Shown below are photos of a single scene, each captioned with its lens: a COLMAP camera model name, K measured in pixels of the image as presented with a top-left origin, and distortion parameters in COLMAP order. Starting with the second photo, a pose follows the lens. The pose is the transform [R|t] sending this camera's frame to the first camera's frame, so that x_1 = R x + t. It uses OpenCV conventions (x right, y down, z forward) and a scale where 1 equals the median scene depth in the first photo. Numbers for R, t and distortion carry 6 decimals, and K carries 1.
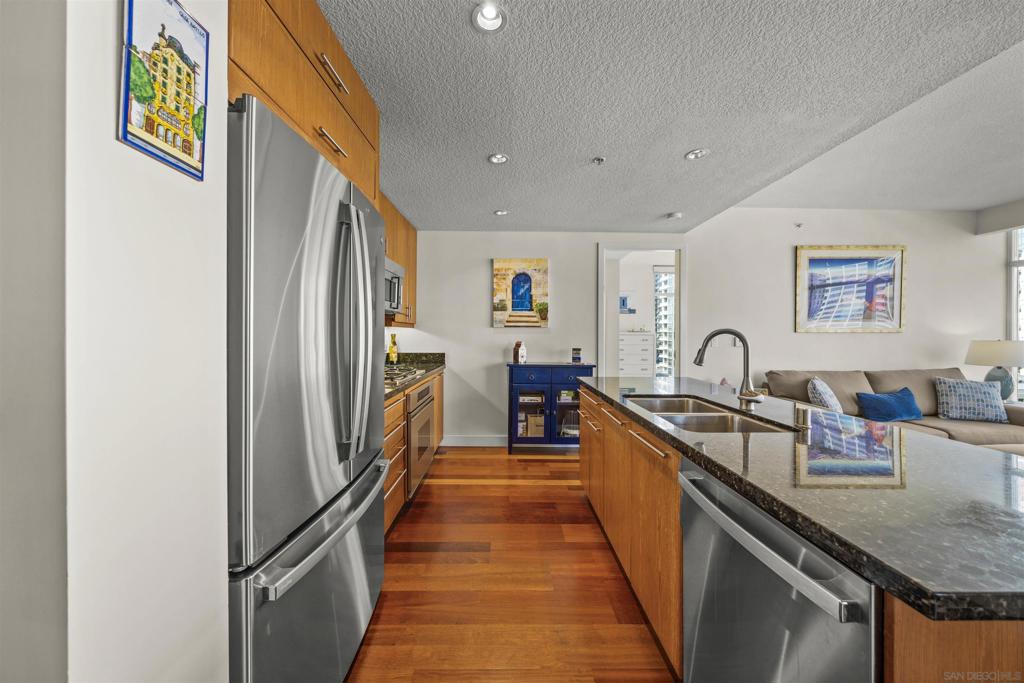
lens RADIAL K [[348.1, 0, 508.9], [0, 348.1, 335.1], [0, 0, 1]] dist [-0.006060, -0.000421]
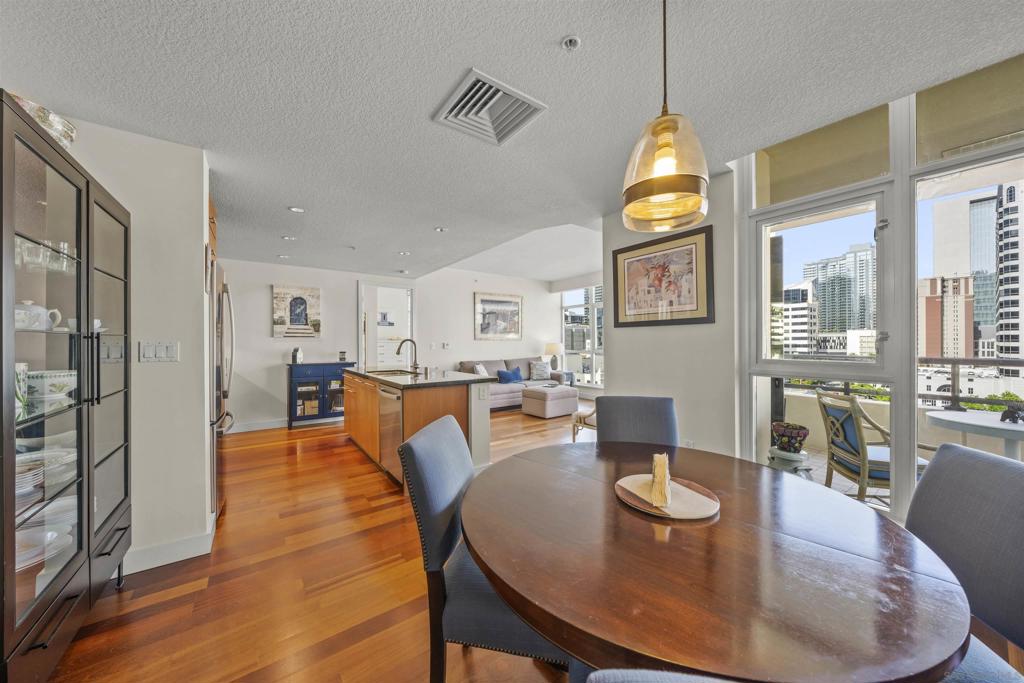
lens RADIAL K [[348.1, 0, 508.9], [0, 348.1, 341.5], [0, 0, 1]] dist [-0.006060, -0.000421]
pose [[0.811823, -0.006895, 0.583864, -0.090893], [0.009511, 0.999954, -0.001416, 0.004616], [-0.583827, 0.006703, 0.811851, -0.597232]]
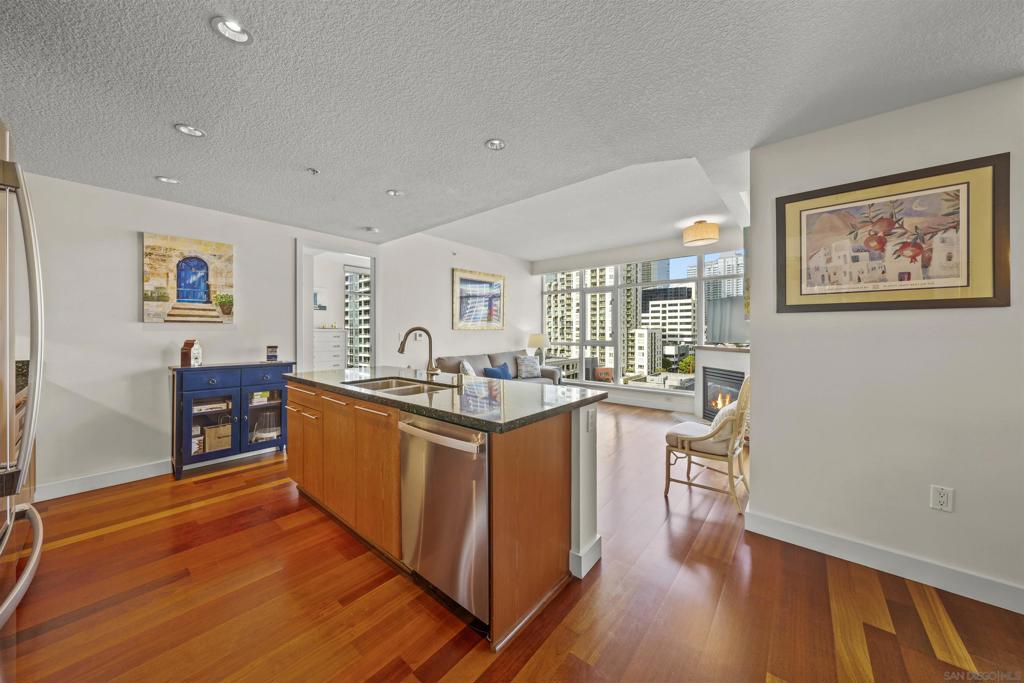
lens RADIAL K [[348.1, 0, 511.7], [0, 348.1, 332.1], [0, 0, 1]] dist [-0.006060, -0.000421]
pose [[0.648435, -0.005096, 0.761253, -0.101145], [0.003878, 0.999987, 0.003391, 0.000104], [-0.761260, 0.000753, 0.648446, -0.106164]]
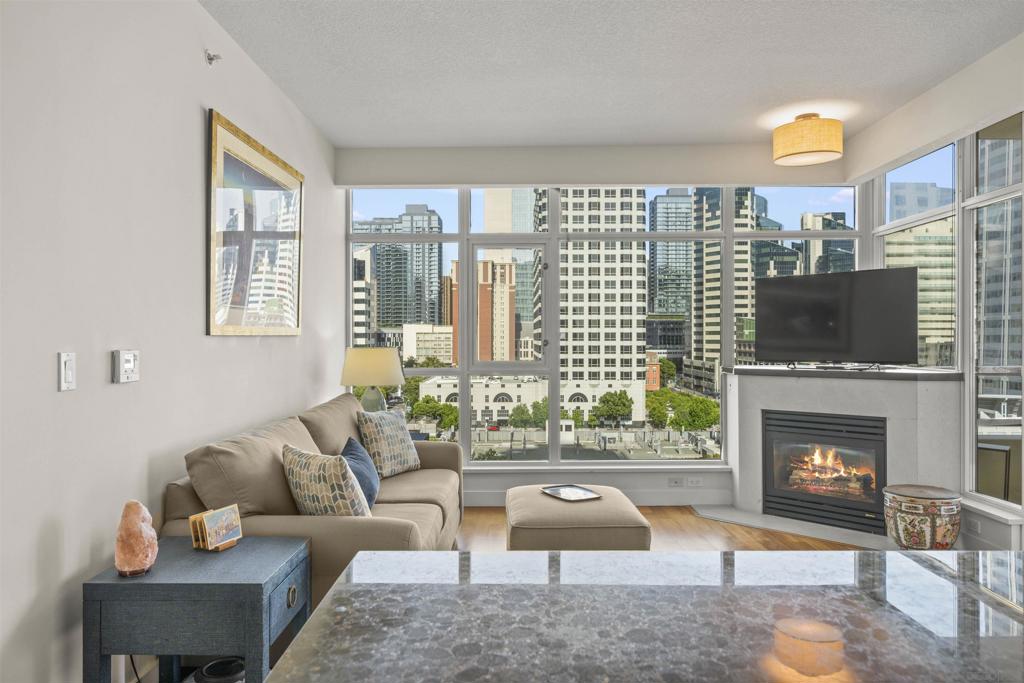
lens RADIAL K [[680.5, 0, 510.3], [0, 680.5, 331.7], [0, 0, 1]] dist [-0.001339, -0.000085]
pose [[0.007933, 0.005922, 0.999951, 0.080435], [0.003918, 0.999975, -0.005953, -0.006627], [-0.999961, 0.003965, 0.007909, 0.682540]]
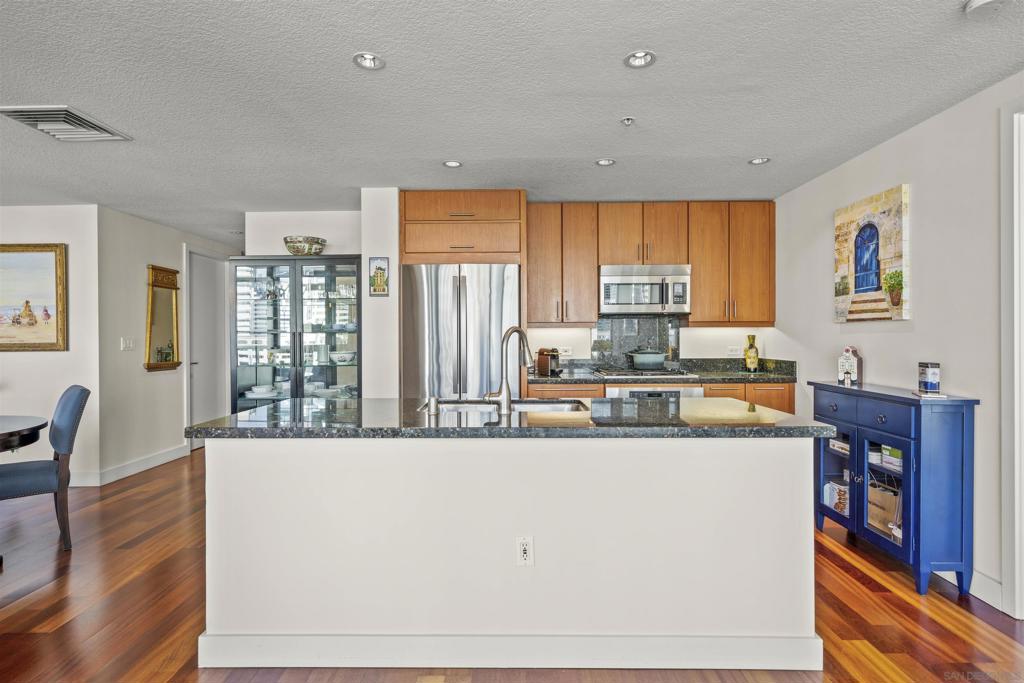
lens RADIAL K [[510.1, 0, 508.1], [0, 510.1, 339.1], [0, 0, 1]] dist [-0.000184, -0.001658]
pose [[-0.012432, 0.000910, -0.999922, 0.888784], [0.001344, 0.999999, 0.000893, 0.005132], [0.999922, -0.001333, -0.012434, 0.445859]]
